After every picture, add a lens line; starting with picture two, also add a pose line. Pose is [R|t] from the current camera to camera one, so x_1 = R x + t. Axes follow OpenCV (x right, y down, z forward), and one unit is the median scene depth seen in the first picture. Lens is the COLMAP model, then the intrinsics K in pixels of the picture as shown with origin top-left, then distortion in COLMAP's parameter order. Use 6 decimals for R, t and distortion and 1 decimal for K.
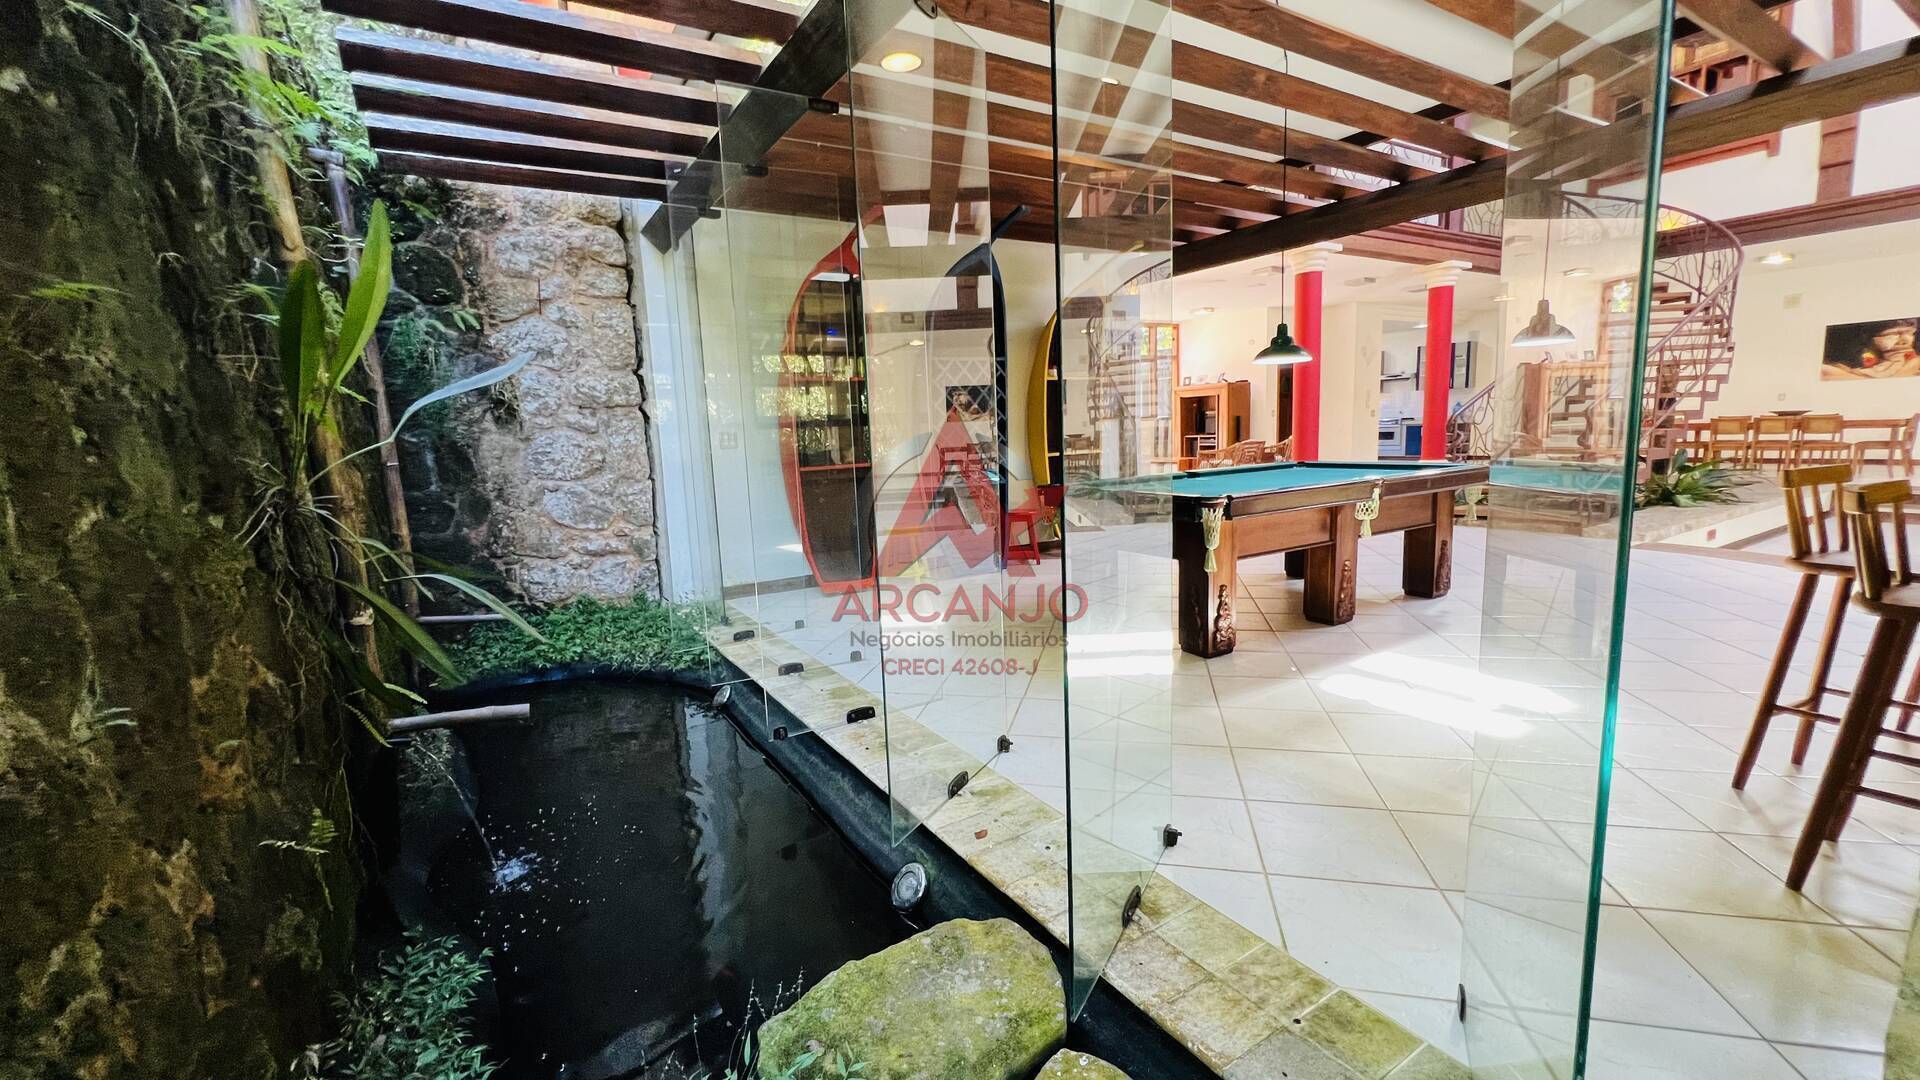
lens RADIAL K [[770.2, 0, 952.8], [0, 770.2, 539.2], [0, 0, 1]] dist [-0.003075, 0.000521]
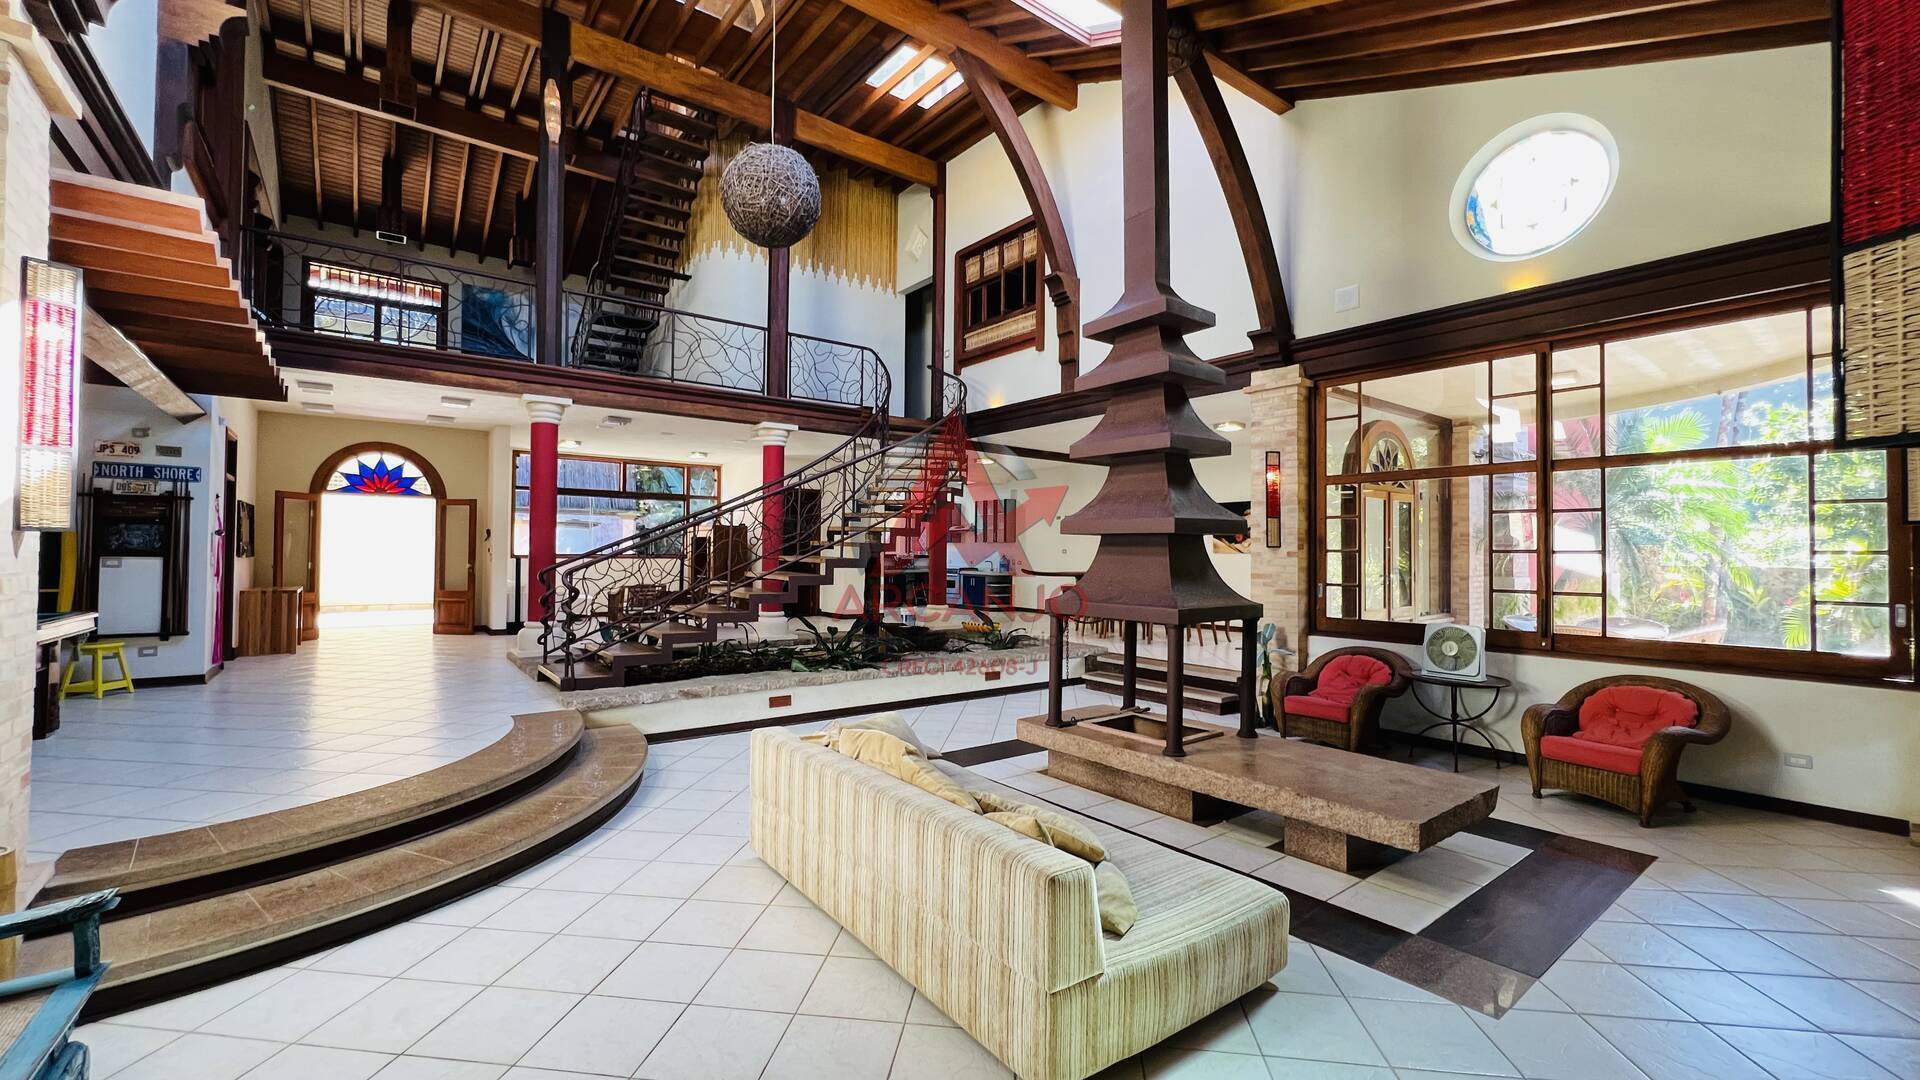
lens RADIAL K [[764.4, 0, 951.6], [0, 764.4, 539.8], [0, 0, 1]] dist [-0.001969, -0.000195]
pose [[0.993401, 0.050976, 0.102741, 0.687219], [-0.033437, 0.985607, -0.165712, -0.035106], [-0.109710, 0.161183, 0.980808, -0.018786]]
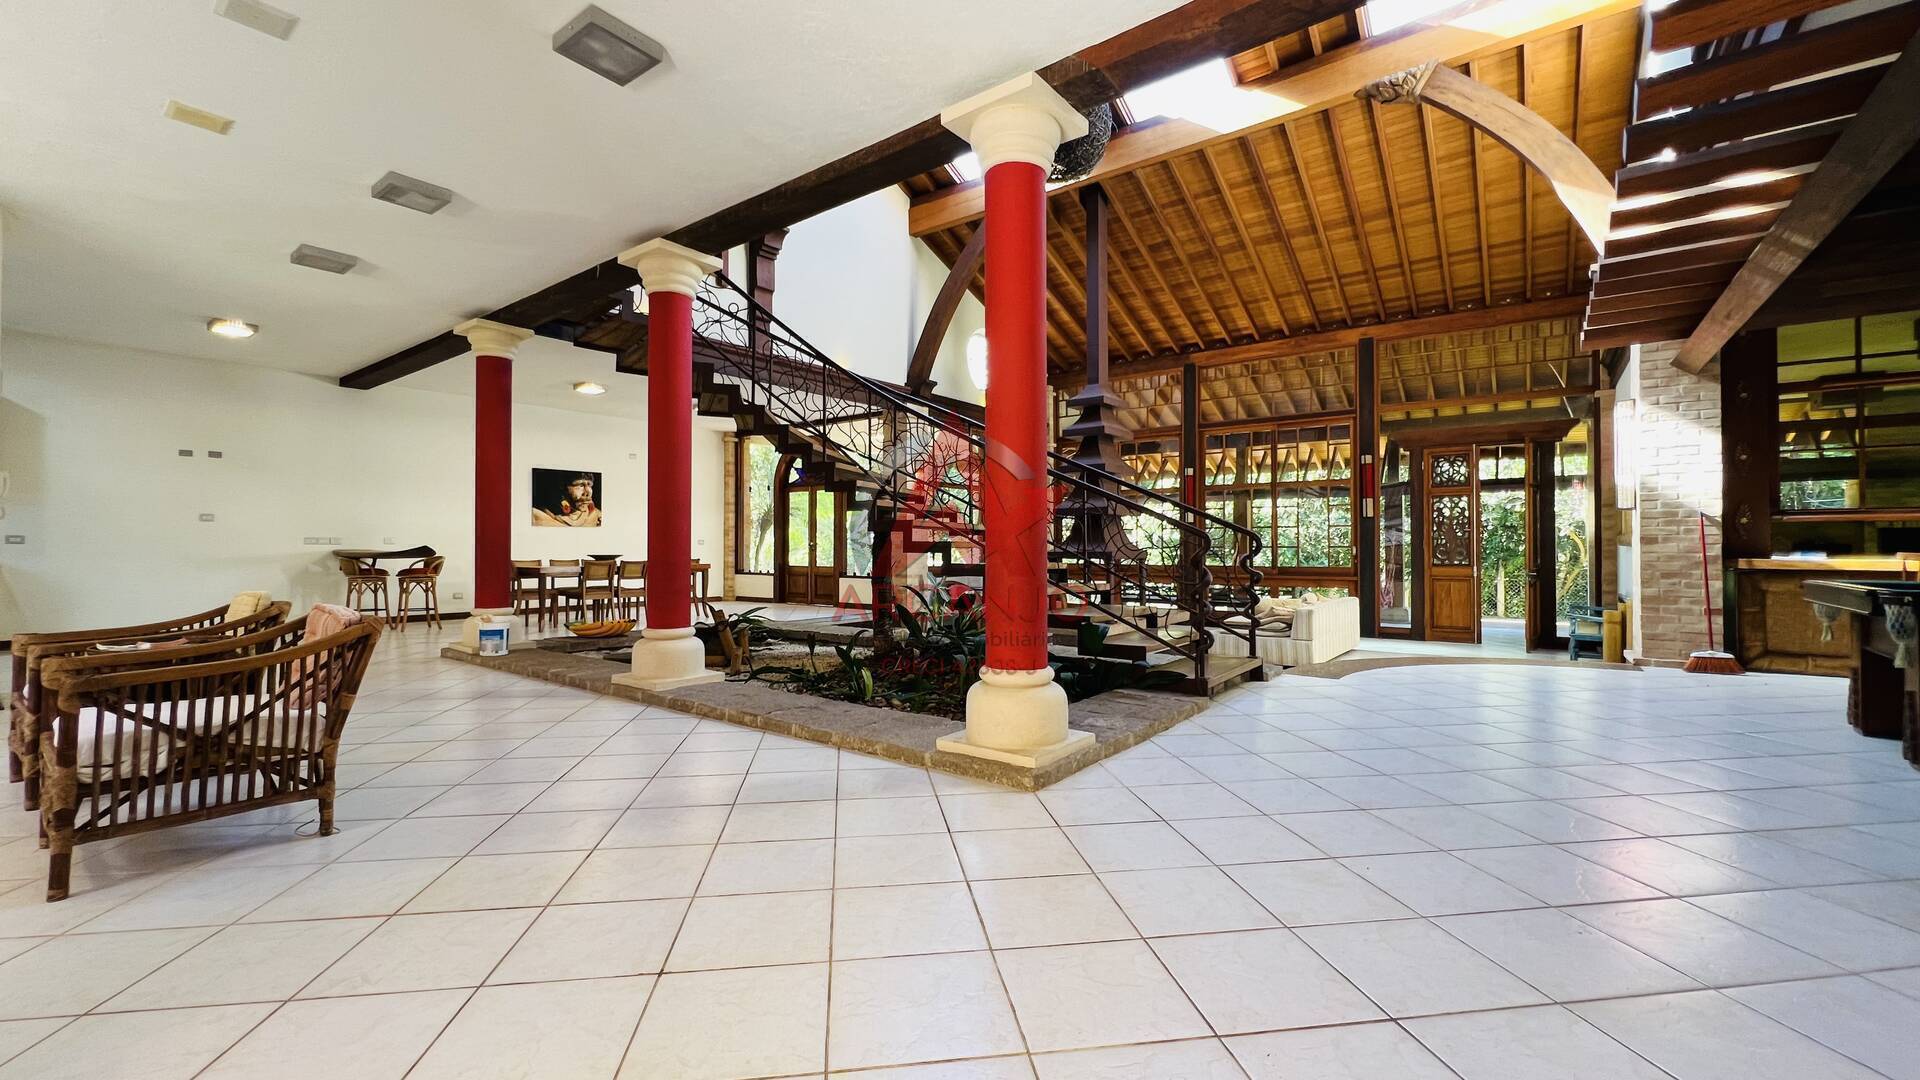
lens RADIAL K [[770.2, 0, 952.8], [0, 770.2, 539.2], [0, 0, 1]] dist [-0.003075, 0.000521]
pose [[-0.358246, 0.047405, 0.932423, 0.078273], [0.150582, 0.988568, 0.007595, -0.126086], [-0.921404, 0.143127, -0.361289, 0.914961]]
